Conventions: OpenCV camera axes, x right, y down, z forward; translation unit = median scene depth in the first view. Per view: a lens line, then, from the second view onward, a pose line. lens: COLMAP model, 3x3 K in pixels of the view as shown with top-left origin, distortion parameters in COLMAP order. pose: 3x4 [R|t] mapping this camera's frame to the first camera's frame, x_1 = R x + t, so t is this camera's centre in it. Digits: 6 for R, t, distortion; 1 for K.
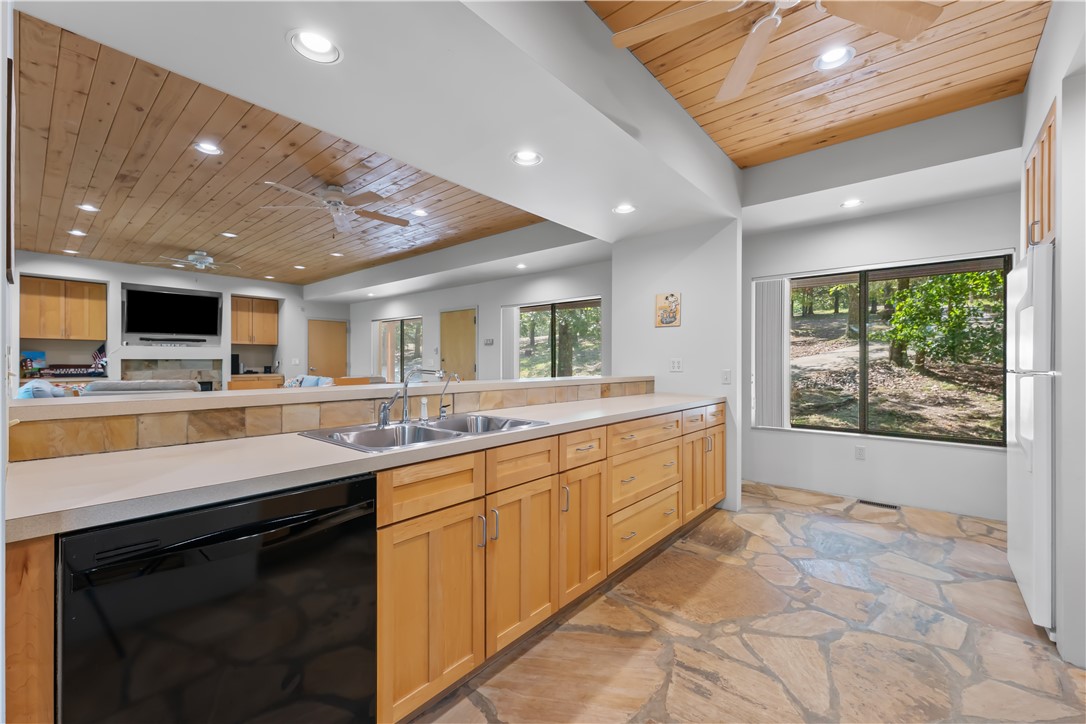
lens RADIAL K [[444.2, 0, 540.5], [0, 444.2, 362.3], [0, 0, 1]] dist [0.003028, -0.000259]
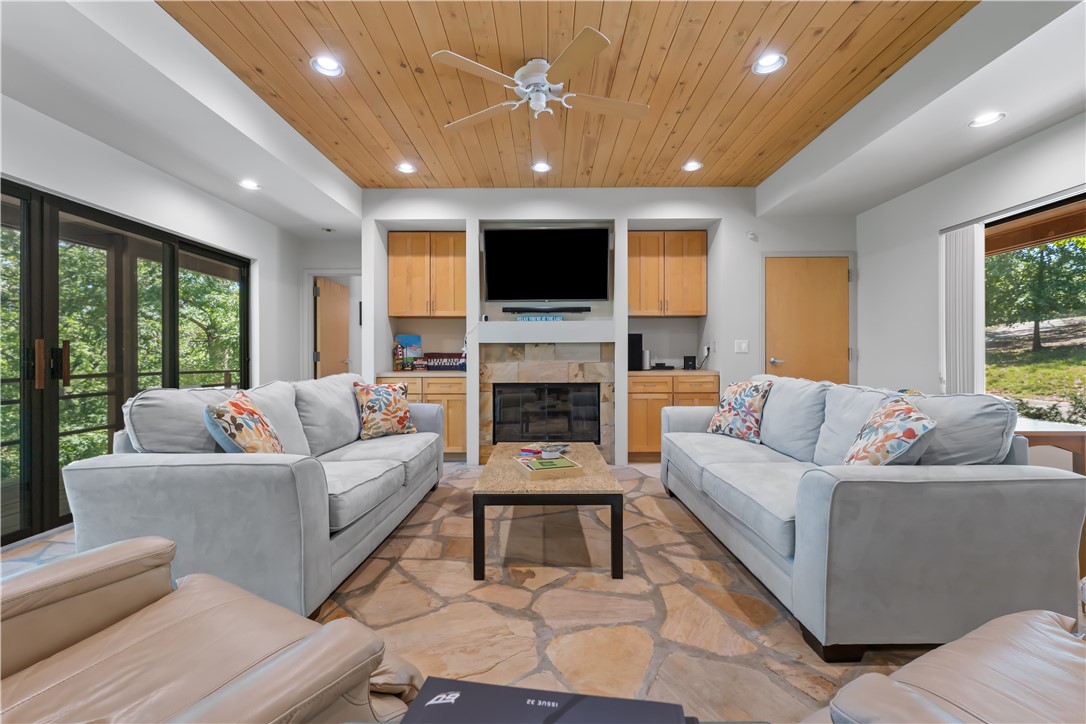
lens RADIAL K [[448.5, 0, 543.9], [0, 448.5, 359.9], [0, 0, 1]] dist [0.000507, -0.000111]
pose [[0.644995, -0.000042, -0.764187, -0.935641], [0.001232, 0.999999, 0.000985, 0.037386], [0.764186, -0.001577, 0.644994, 1.542868]]
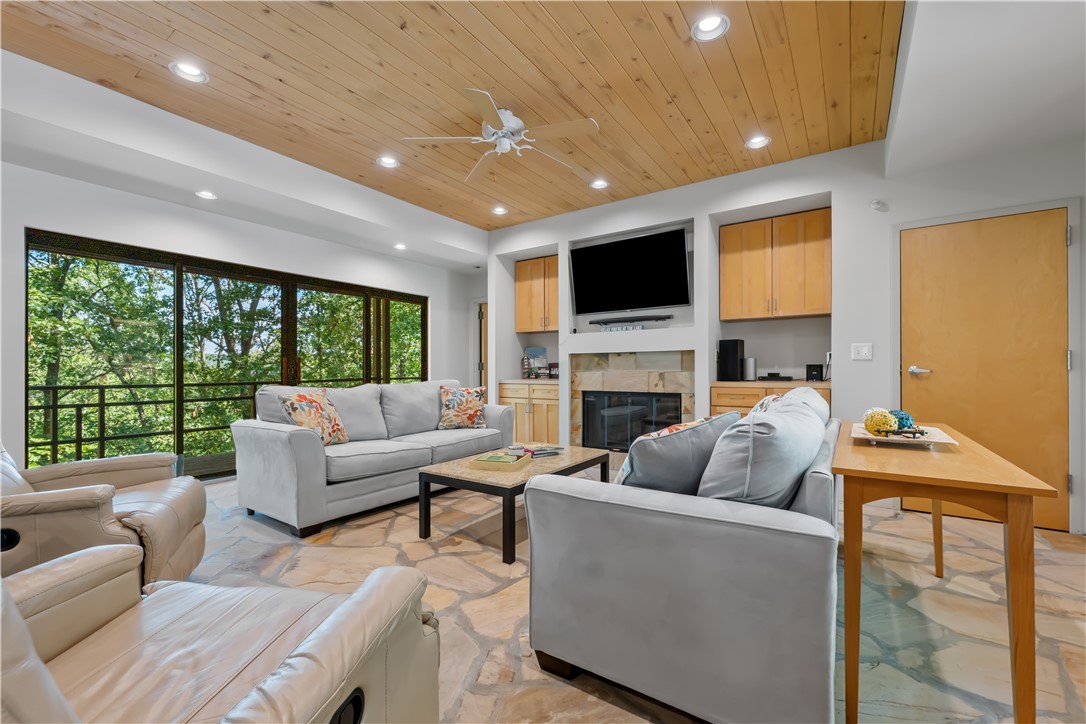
lens RADIAL K [[447.0, 0, 542.6], [0, 447.0, 368.7], [0, 0, 1]] dist [0.008003, 0.000057]
pose [[0.106715, -0.001319, -0.994289, -0.608735], [0.001147, 0.999999, -0.001204, 0.039121], [0.994289, -0.001012, 0.106716, 2.059640]]
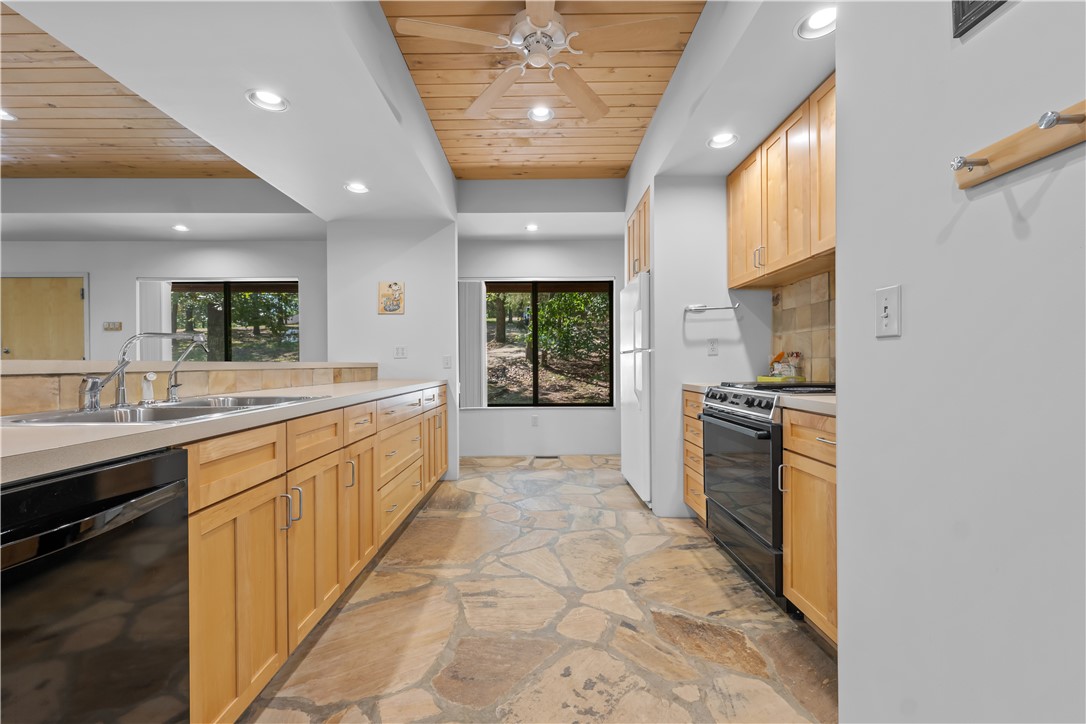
lens RADIAL K [[449.3, 0, 540.9], [0, 449.3, 366.6], [0, 0, 1]] dist [0.003253, 0.000142]
pose [[0.752551, -0.010436, 0.658451, -0.171842], [0.007523, 0.999945, 0.007251, 0.044616], [-0.658491, -0.000503, 0.752588, -0.005627]]
